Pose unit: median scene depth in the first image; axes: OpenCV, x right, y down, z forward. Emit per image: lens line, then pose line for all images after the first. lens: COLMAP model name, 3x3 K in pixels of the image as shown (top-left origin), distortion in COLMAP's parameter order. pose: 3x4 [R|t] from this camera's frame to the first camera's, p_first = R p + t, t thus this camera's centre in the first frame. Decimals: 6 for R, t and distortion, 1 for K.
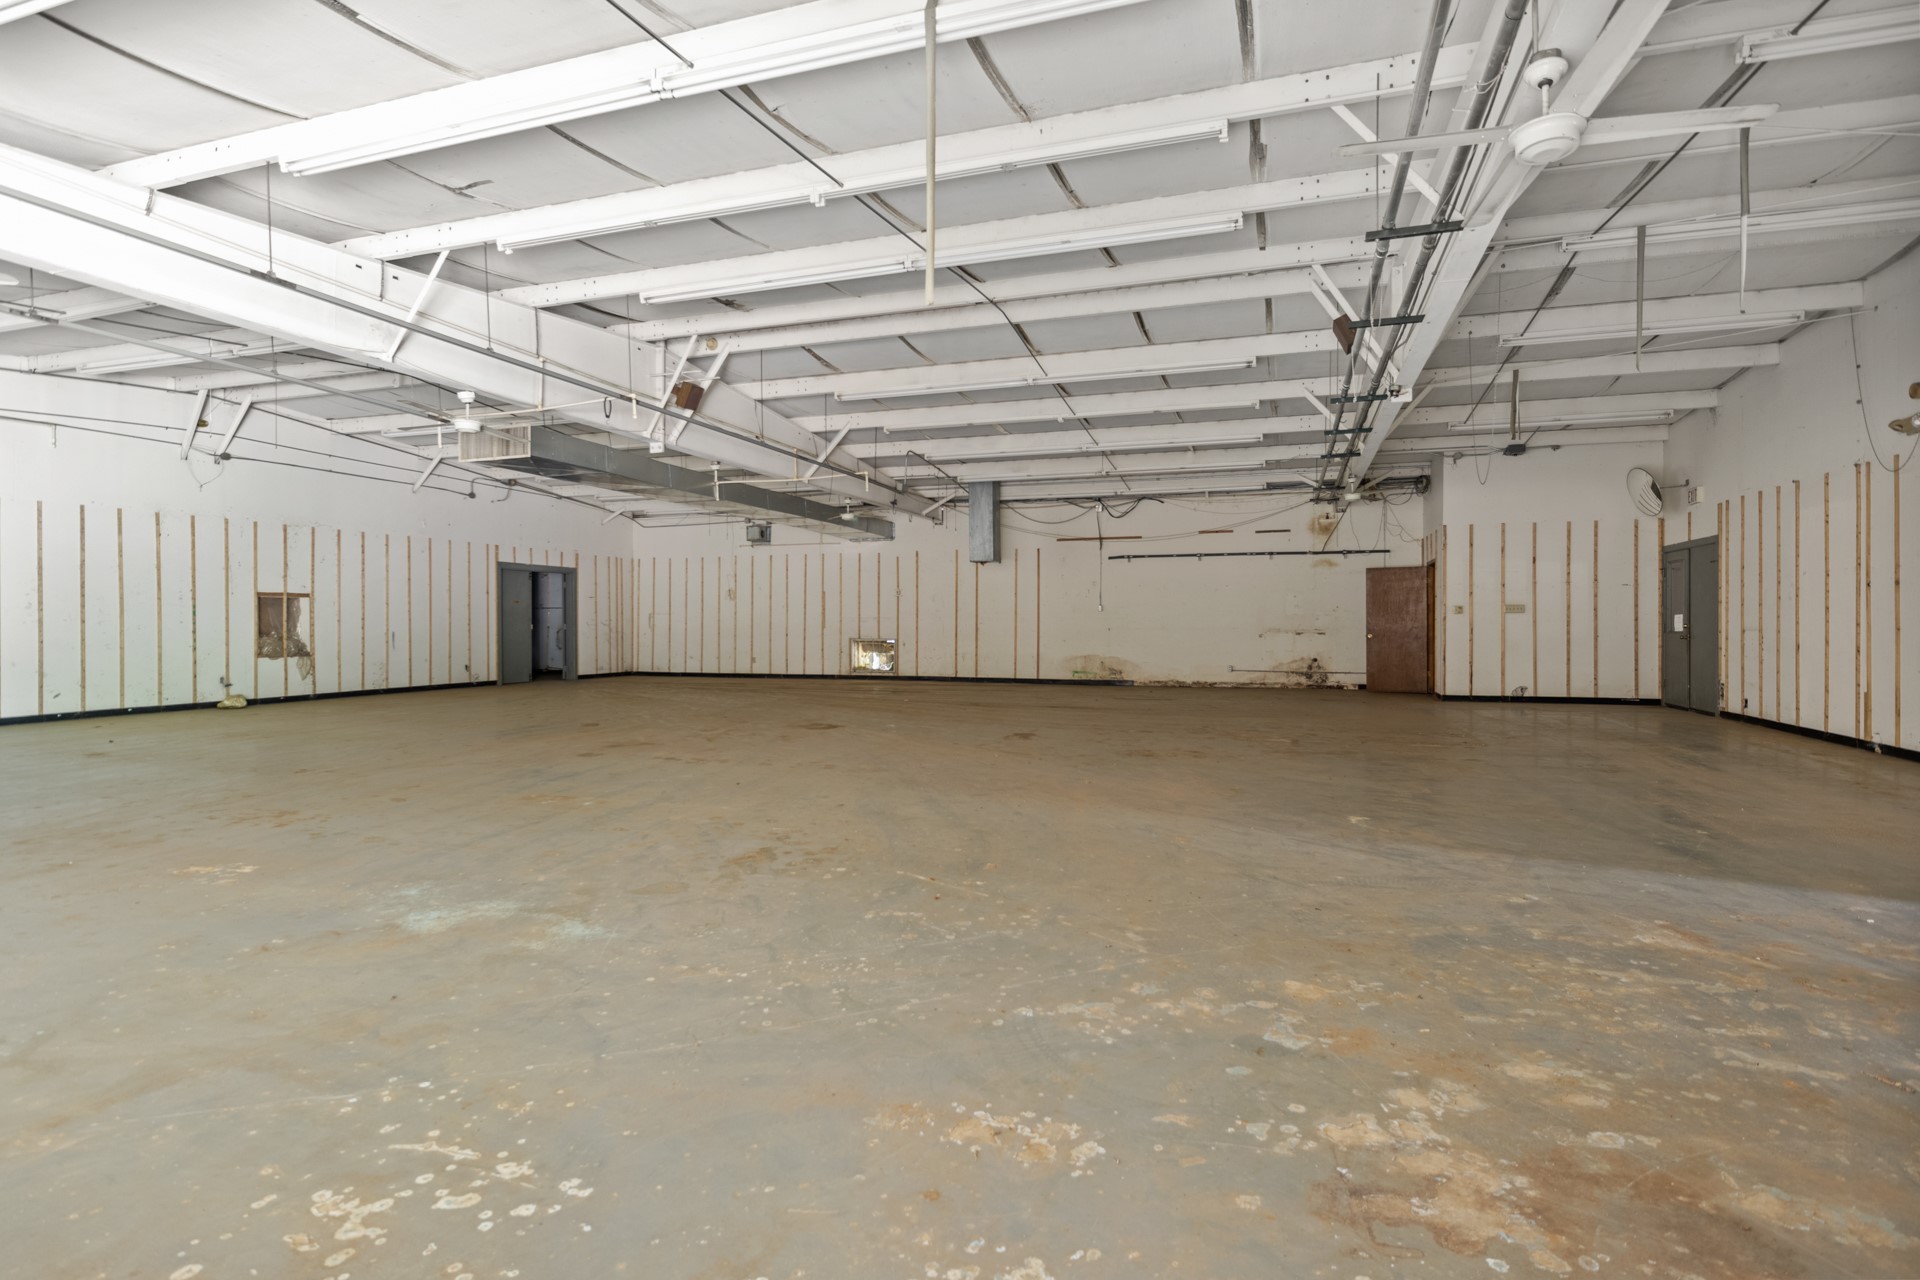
lens RADIAL K [[991.0, 0, 965.6], [0, 991.0, 630.7], [0, 0, 1]] dist [-0.001605, 0.000288]
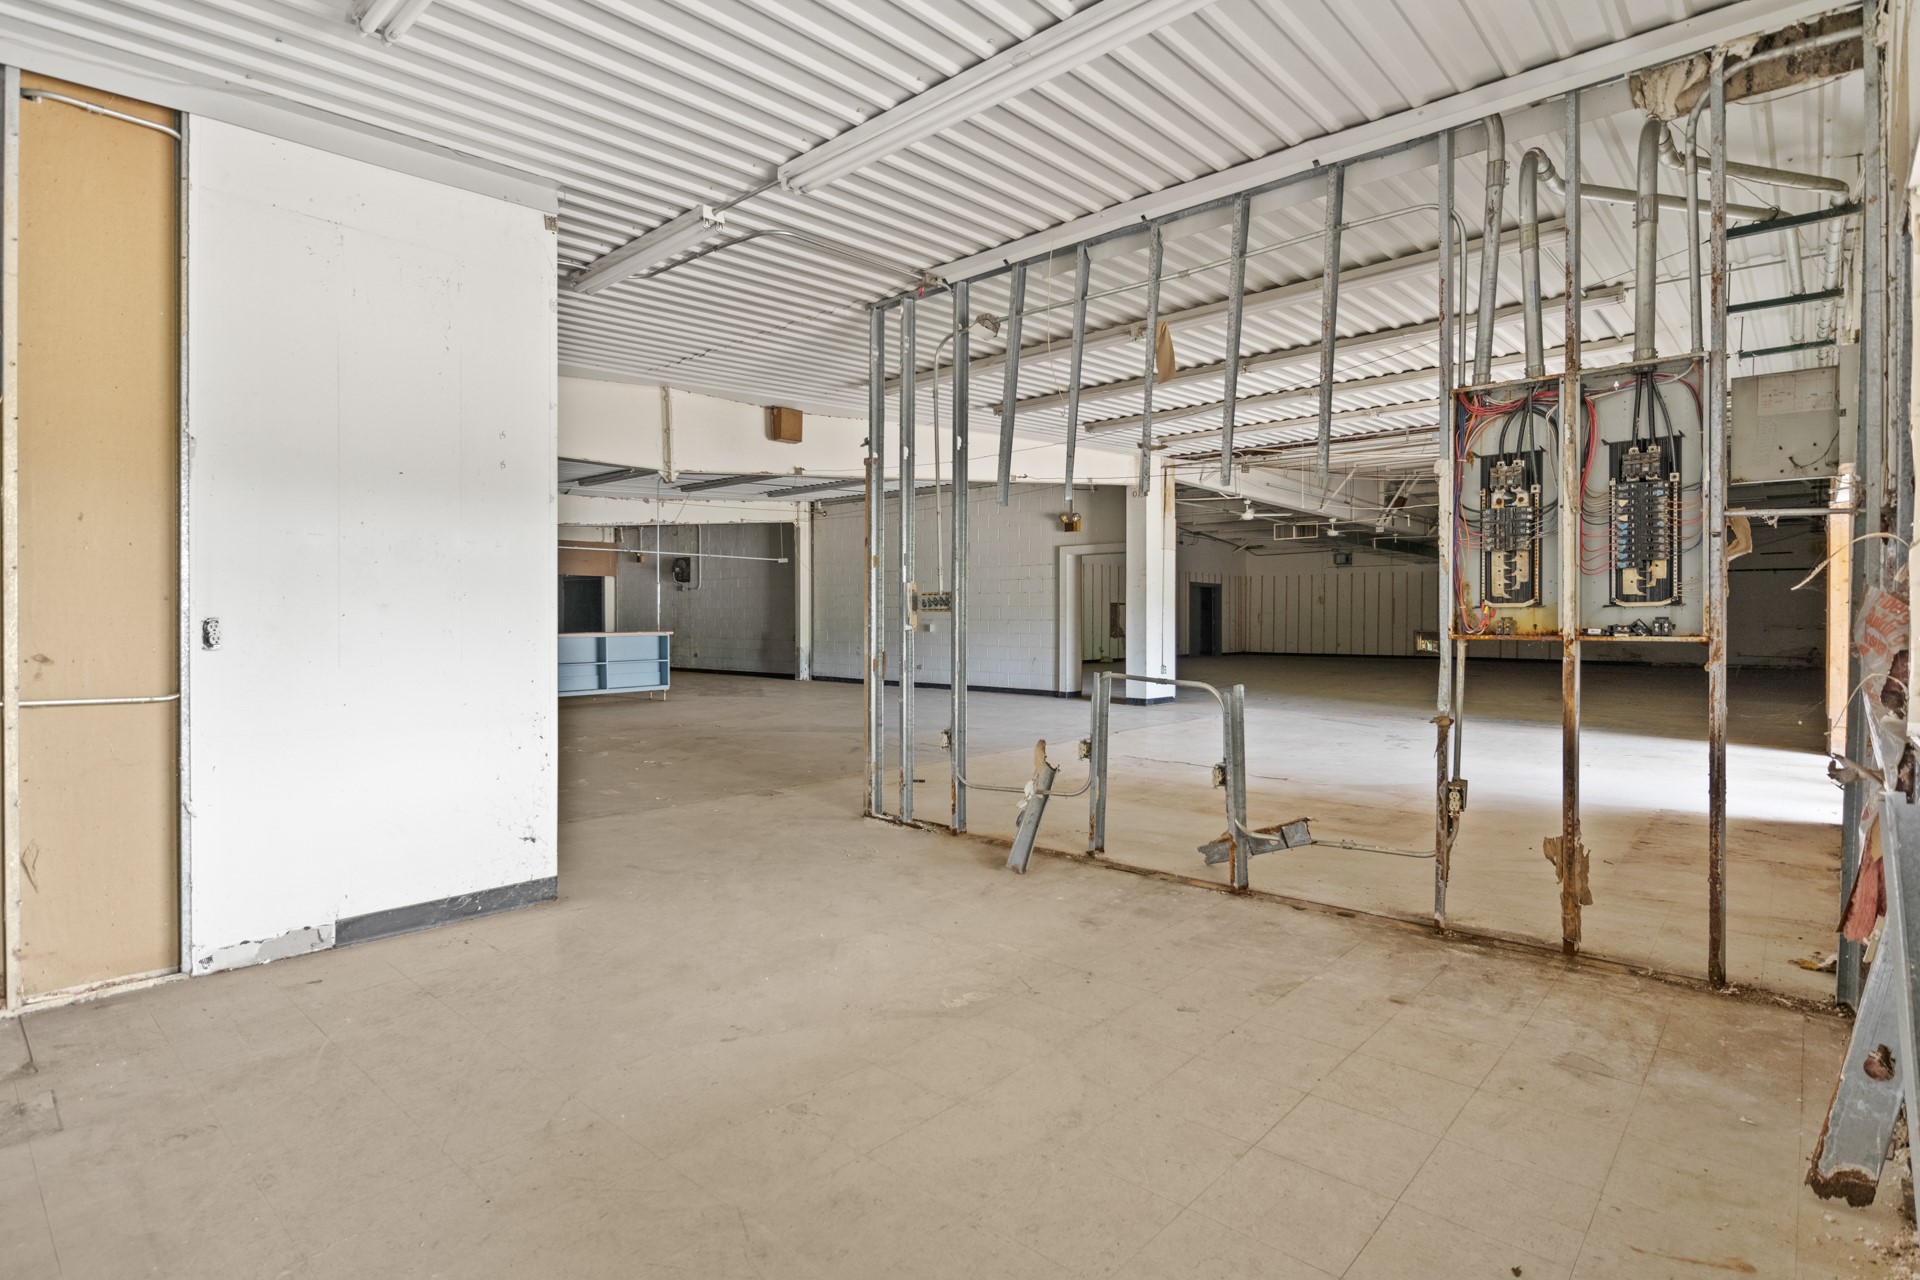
lens RADIAL K [[991.0, 0, 954.9], [0, 991.0, 623.8], [0, 0, 1]] dist [-0.001605, 0.000288]
pose [[0.920699, 0.003050, -0.390262, -0.166392], [-0.004160, 0.999989, -0.002000, 0.003549], [0.390251, 0.003465, 0.920702, -0.584076]]
